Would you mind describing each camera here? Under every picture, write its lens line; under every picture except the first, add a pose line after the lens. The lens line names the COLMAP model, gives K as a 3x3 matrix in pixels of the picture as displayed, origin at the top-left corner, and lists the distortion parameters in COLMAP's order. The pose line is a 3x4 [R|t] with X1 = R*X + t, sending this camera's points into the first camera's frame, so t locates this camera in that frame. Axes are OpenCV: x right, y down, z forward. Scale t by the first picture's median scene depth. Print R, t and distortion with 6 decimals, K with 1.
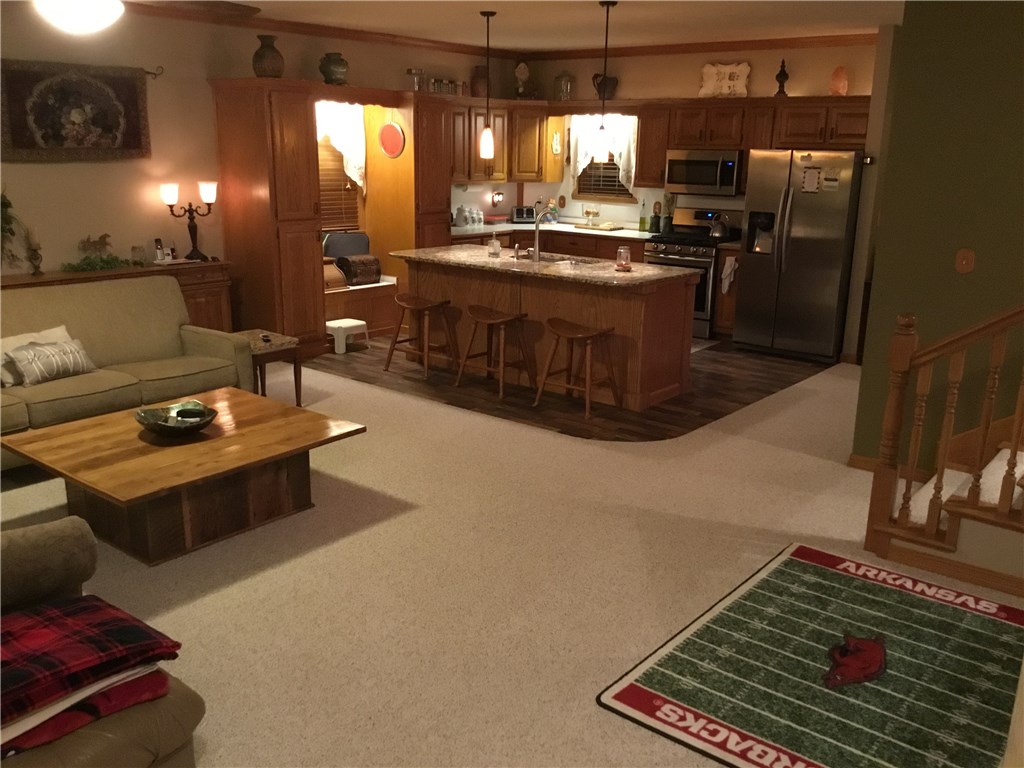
lens RADIAL K [[914.5, 0, 515.0], [0, 914.5, 386.7], [0, 0, 1]] dist [0.044929, -0.020903]
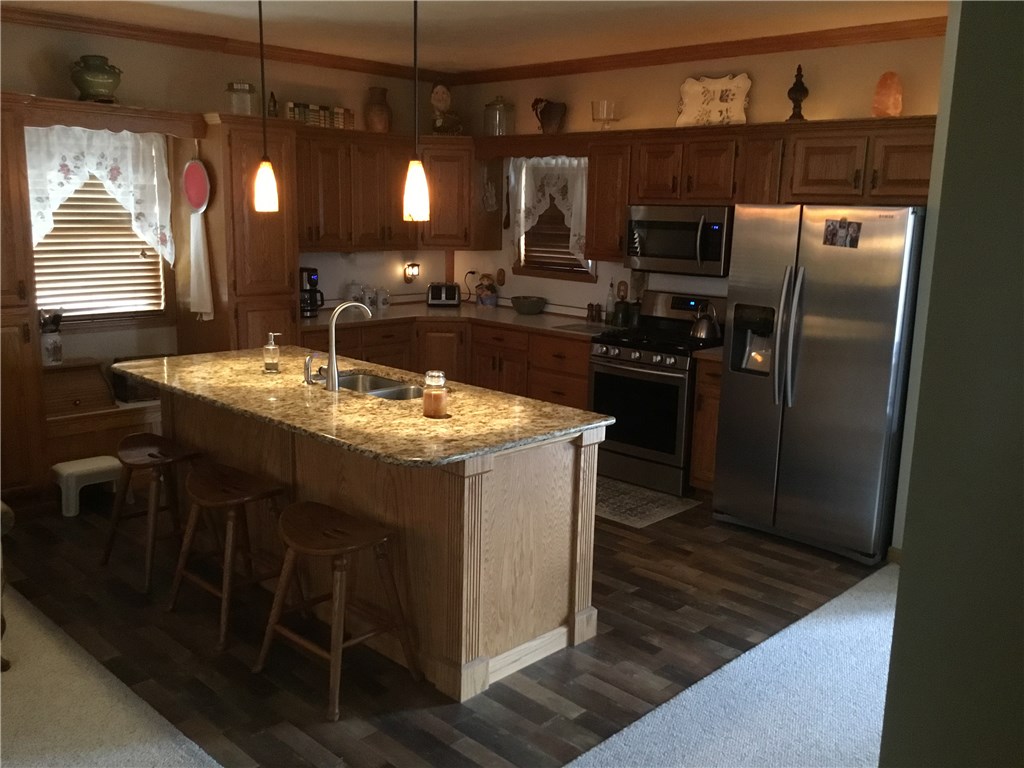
lens RADIAL K [[914.5, 0, 507.9], [0, 914.5, 384.2], [0, 0, 1]] dist [0.044929, -0.020903]
pose [[0.994681, 0.025071, -0.099909, 0.156334], [-0.031678, 0.997375, -0.065105, -0.087215], [0.098014, 0.067923, 0.992864, 0.358108]]
